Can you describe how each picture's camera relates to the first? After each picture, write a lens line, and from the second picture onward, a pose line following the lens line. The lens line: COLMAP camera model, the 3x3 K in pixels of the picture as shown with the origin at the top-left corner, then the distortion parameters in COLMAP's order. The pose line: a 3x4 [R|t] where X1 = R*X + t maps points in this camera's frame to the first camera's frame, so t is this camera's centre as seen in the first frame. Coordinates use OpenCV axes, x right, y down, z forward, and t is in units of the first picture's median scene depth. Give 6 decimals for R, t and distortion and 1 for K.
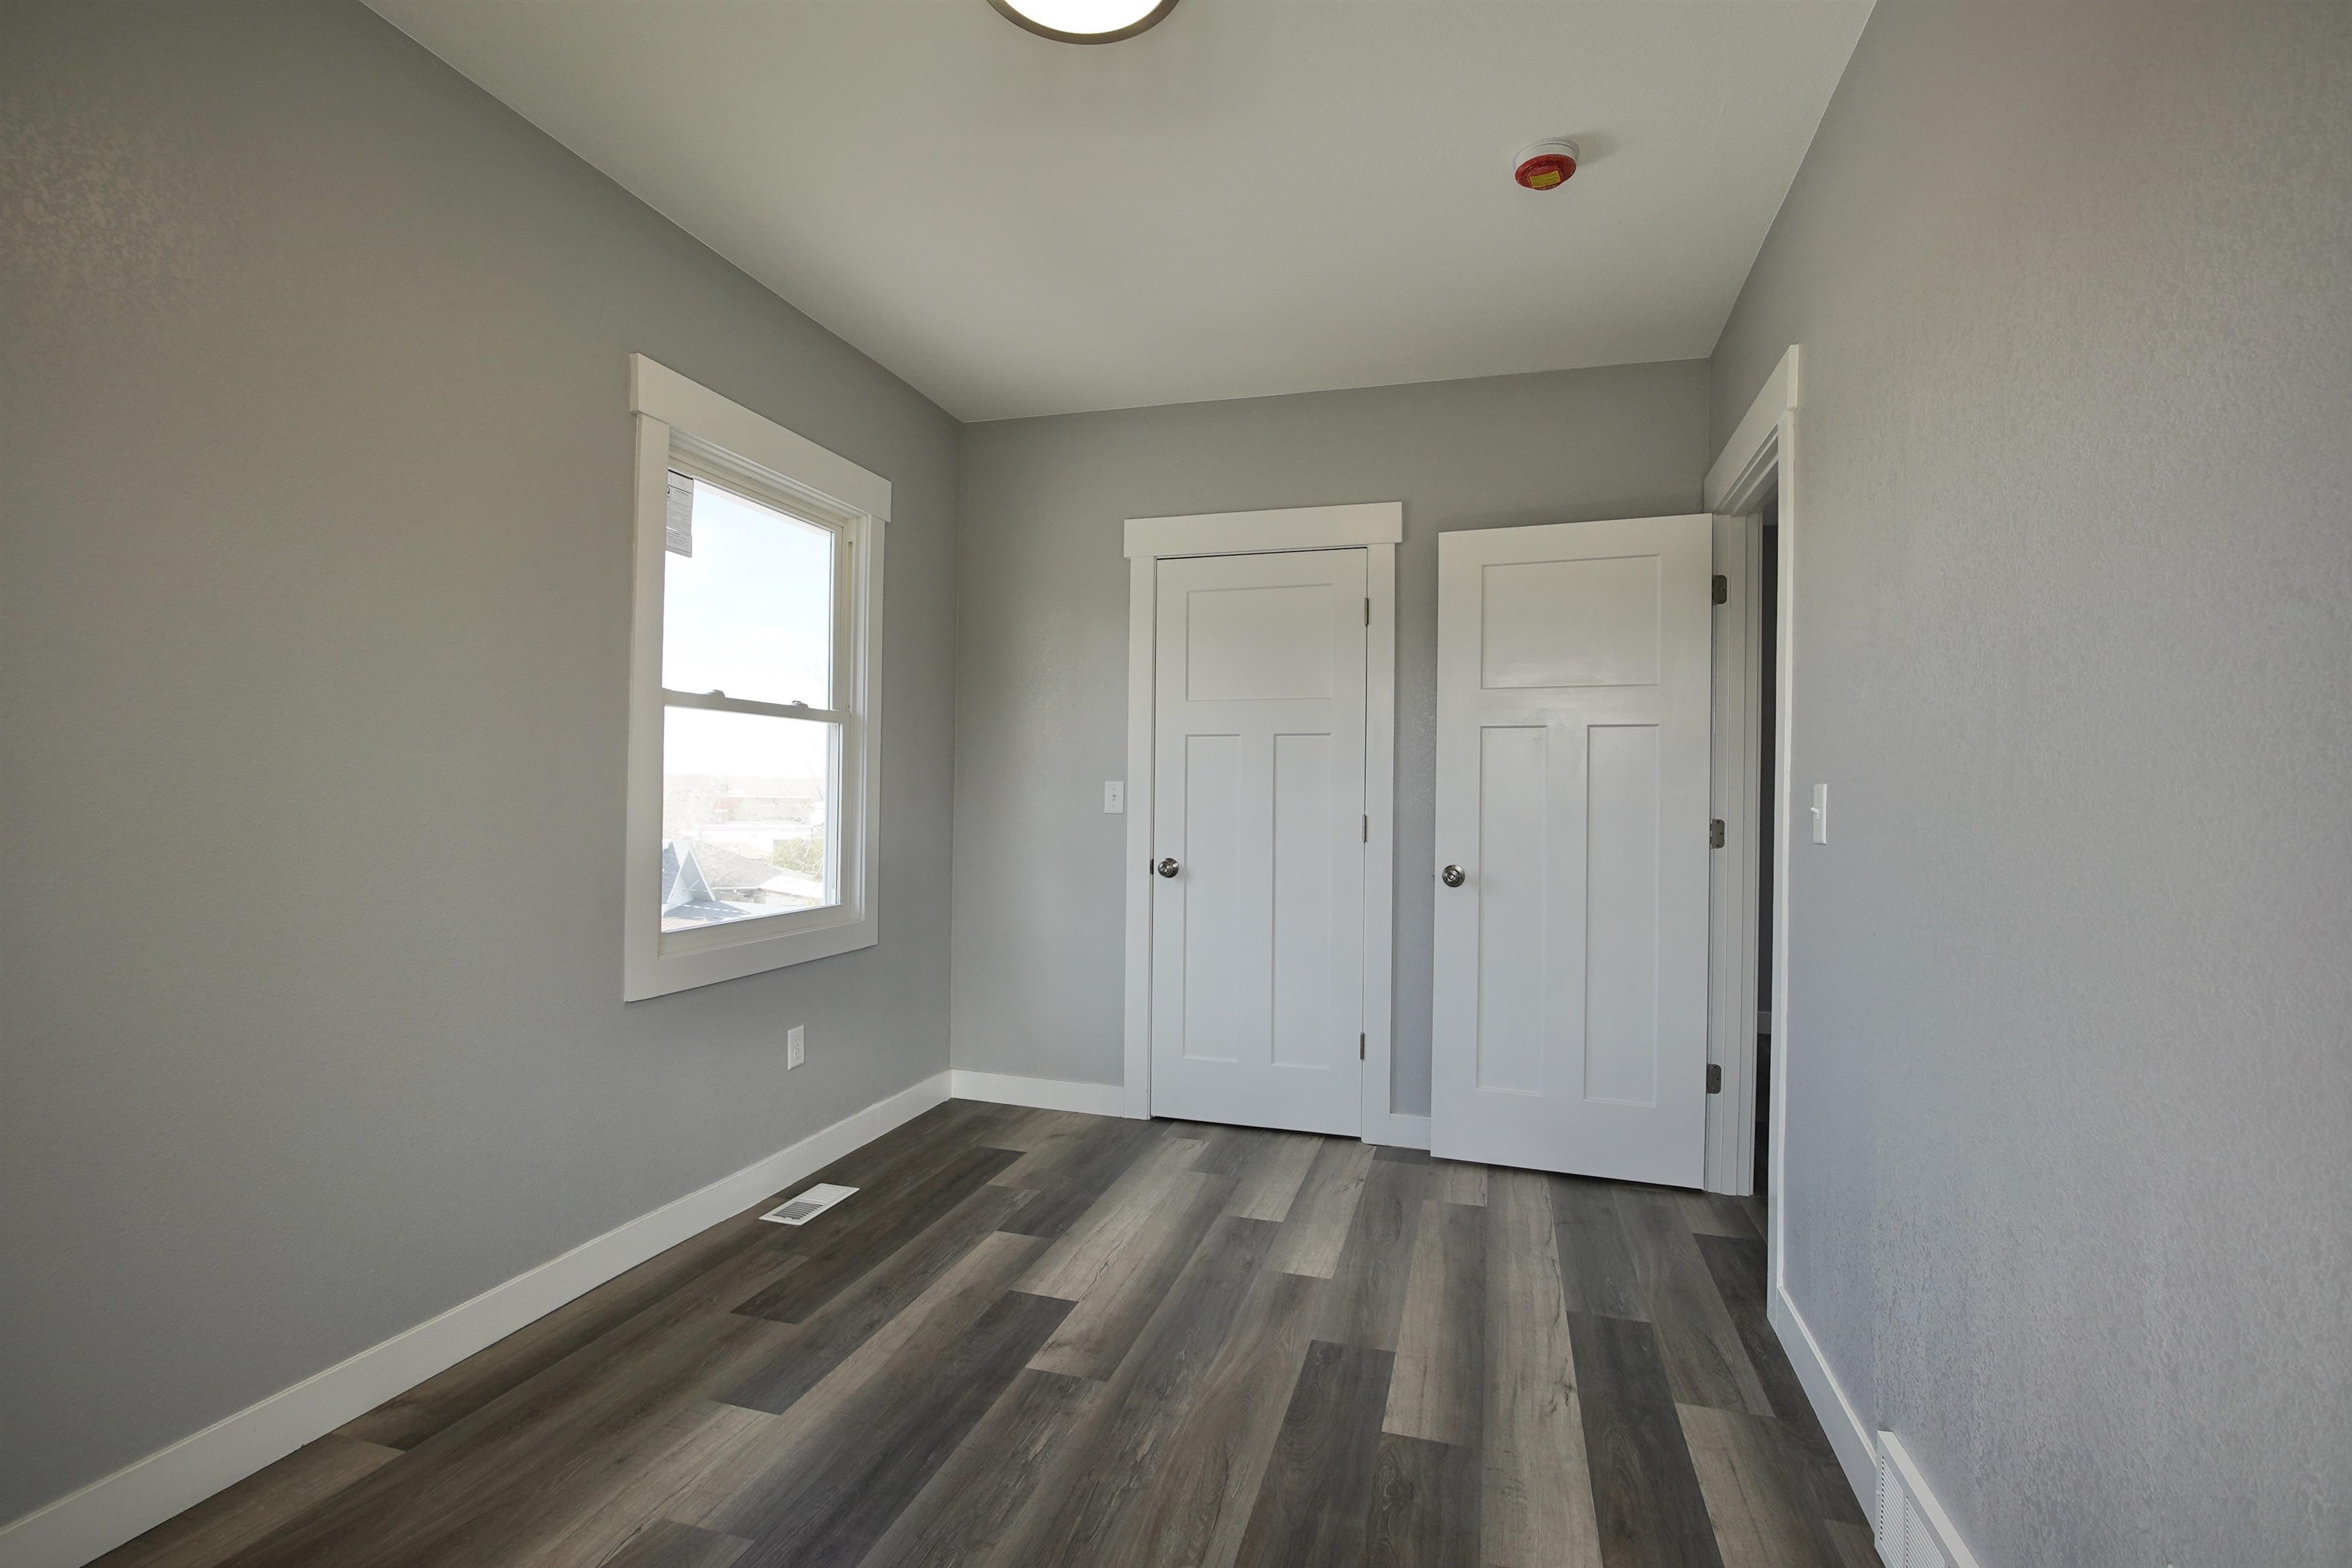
lens RADIAL K [[1079.3, 0, 1173.8], [0, 1079.3, 786.5], [0, 0, 1]] dist [-0.026234, 0.013851]
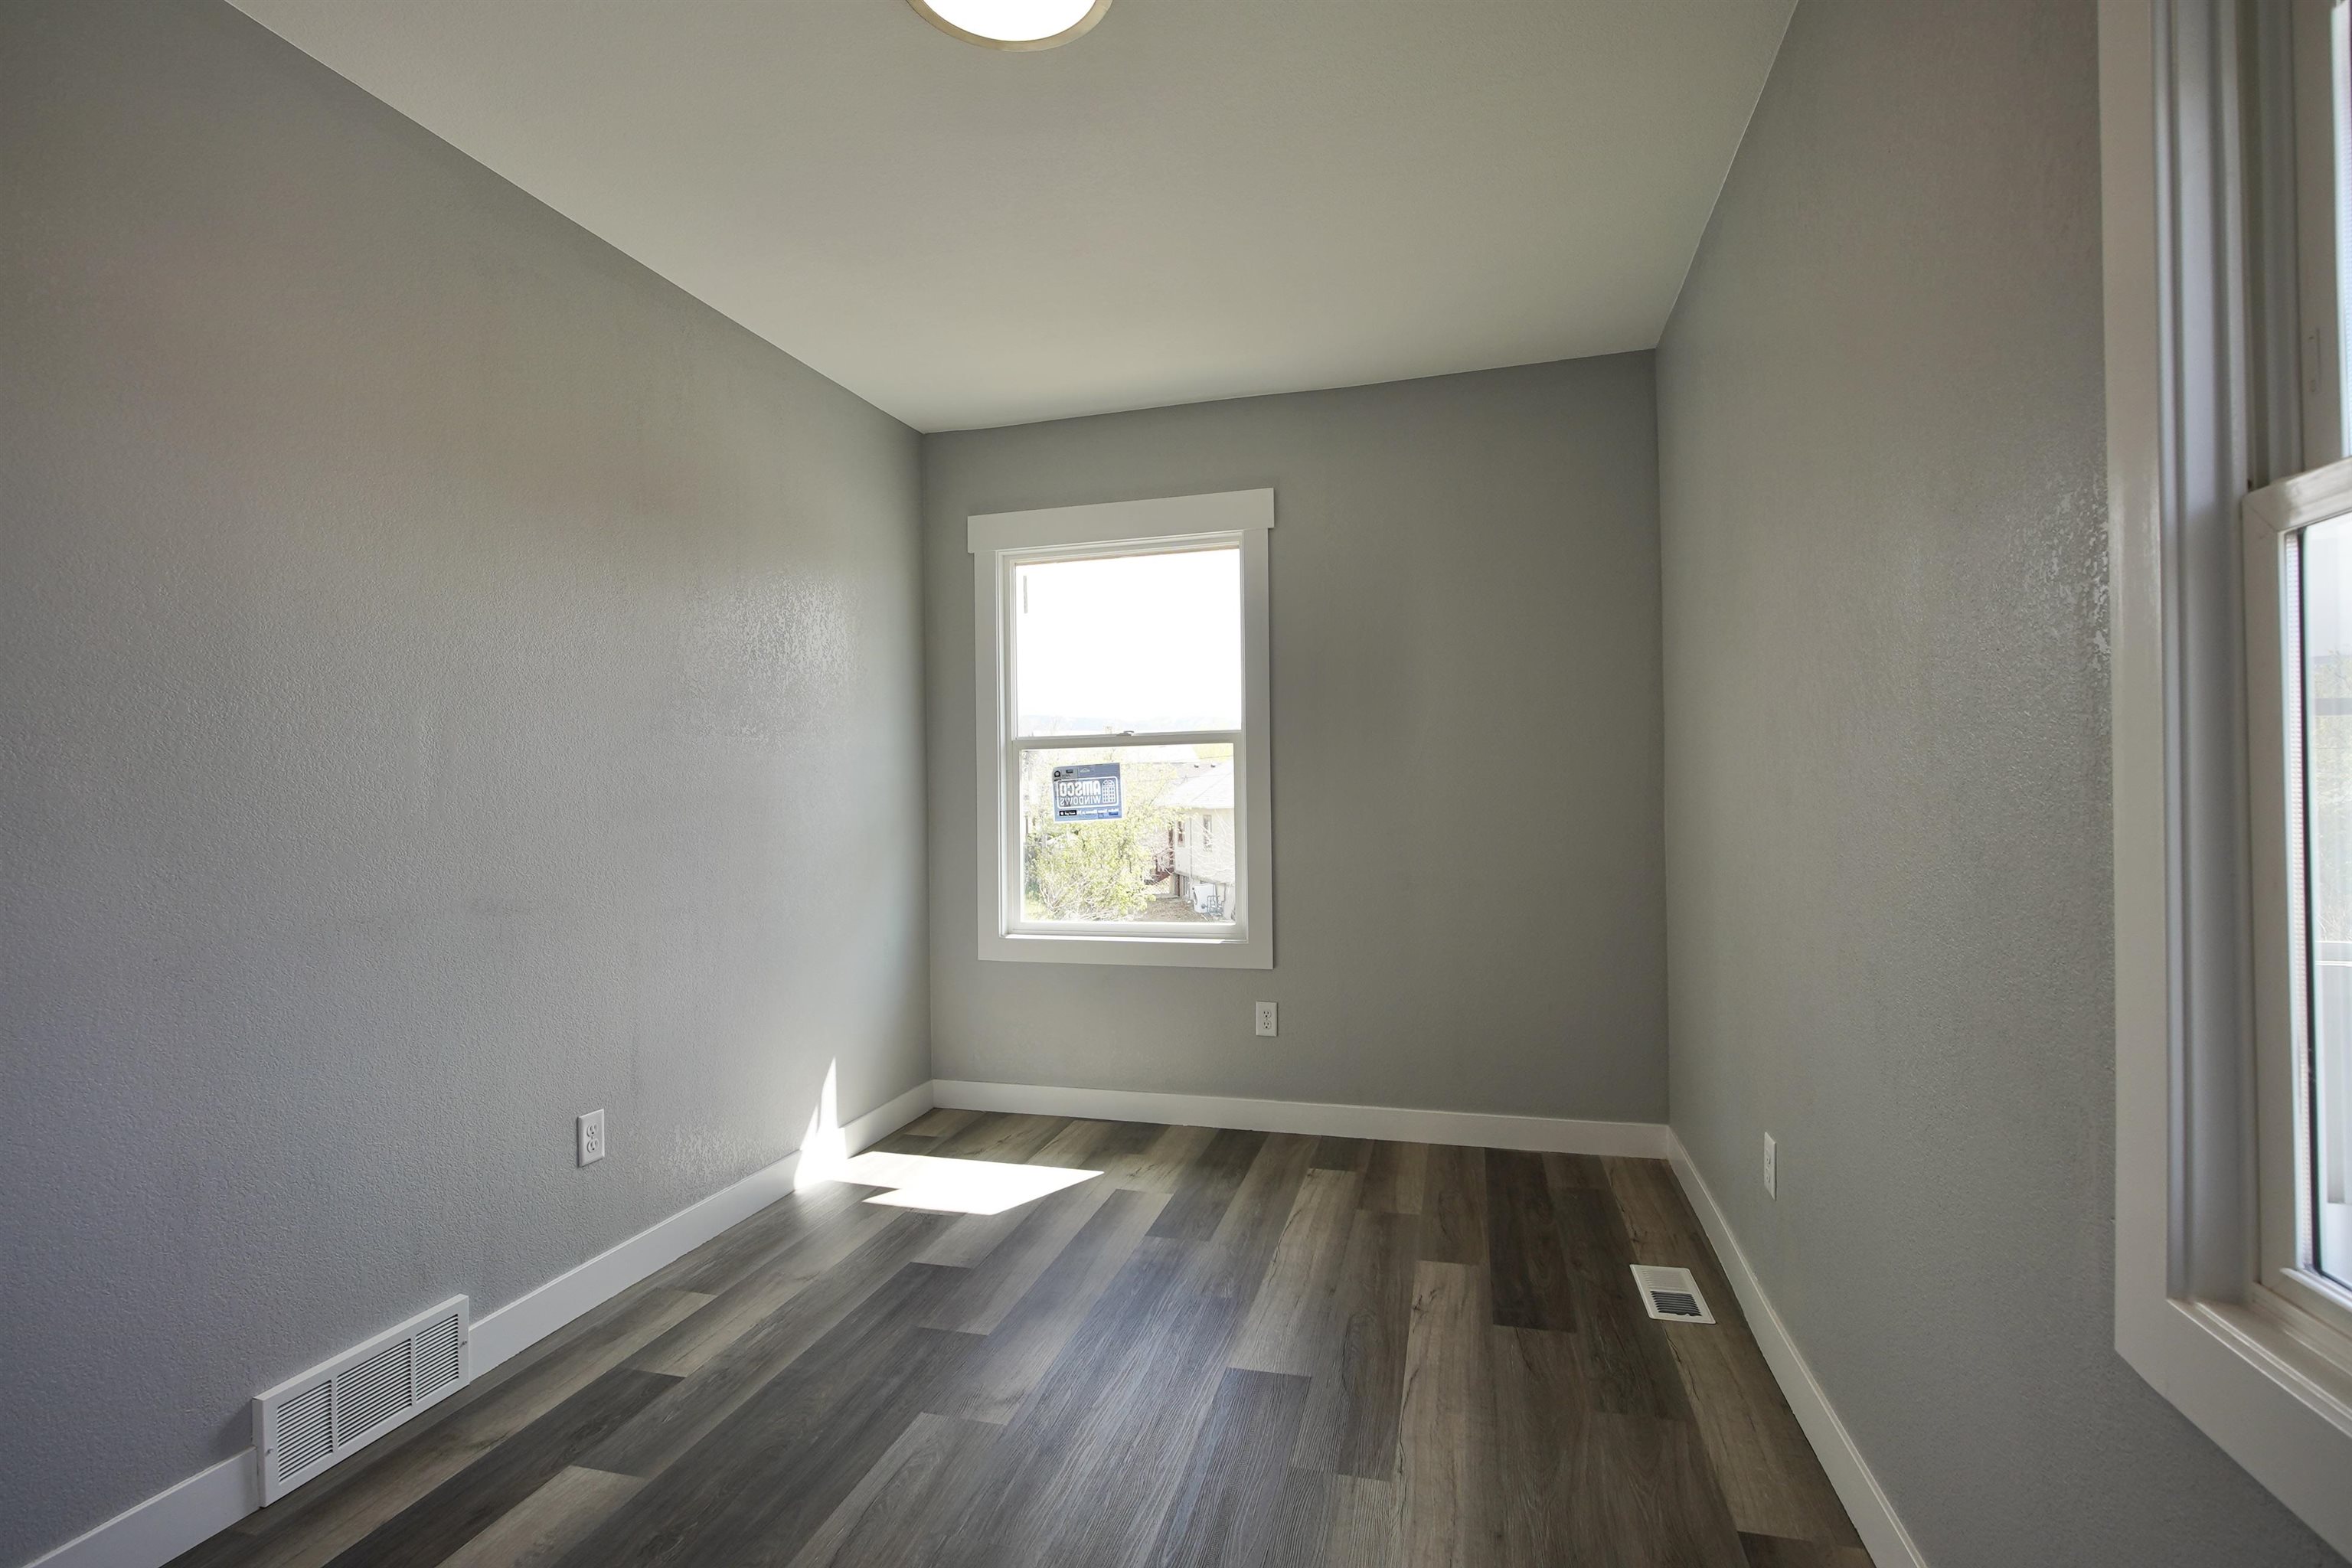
lens RADIAL K [[1079.3, 0, 1173.8], [0, 1079.3, 786.5], [0, 0, 1]] dist [-0.026234, 0.013851]
pose [[-0.999705, -0.000963, -0.024271, -0.136088], [-0.000458, 0.999783, -0.020823, 0.003671], [0.024286, -0.020806, -0.999489, 1.220308]]
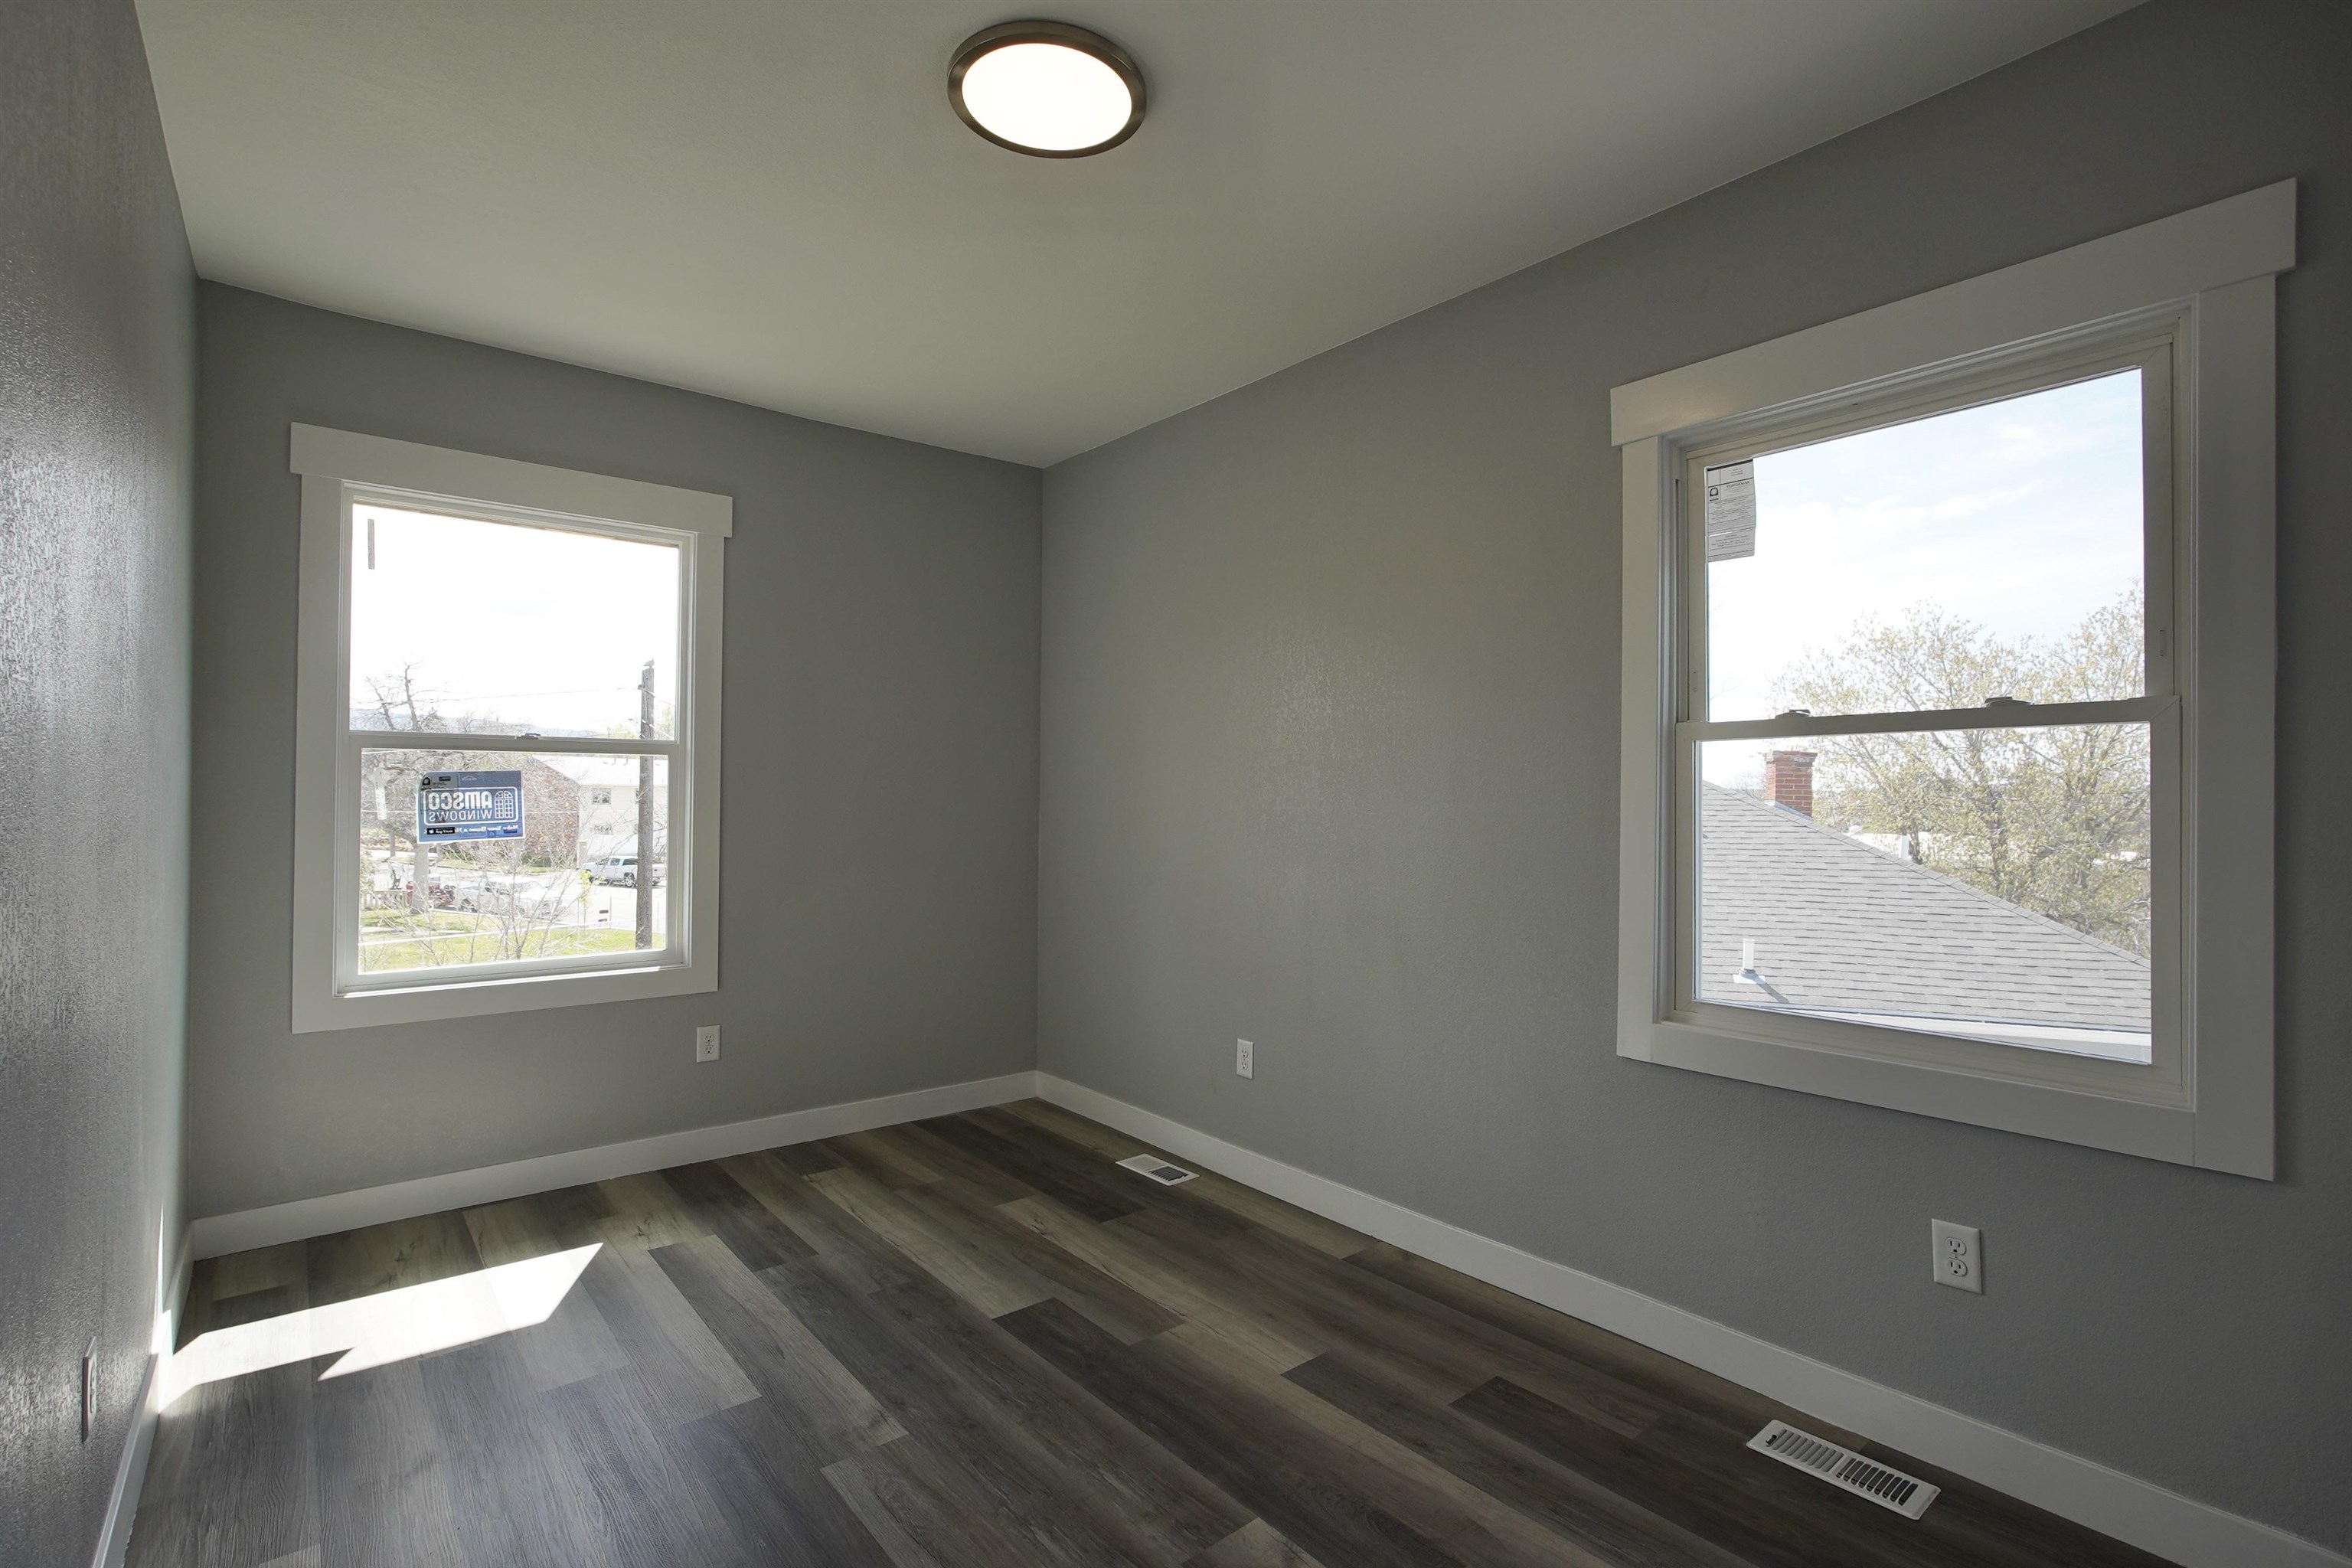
lens RADIAL K [[1079.3, 0, 1173.8], [0, 1079.3, 786.5], [0, 0, 1]] dist [-0.026234, 0.013851]
pose [[-0.554001, -0.026364, -0.832098, 0.464294], [-0.006076, 0.999600, -0.027626, -0.010801], [0.832494, -0.010249, -0.553940, 1.063801]]
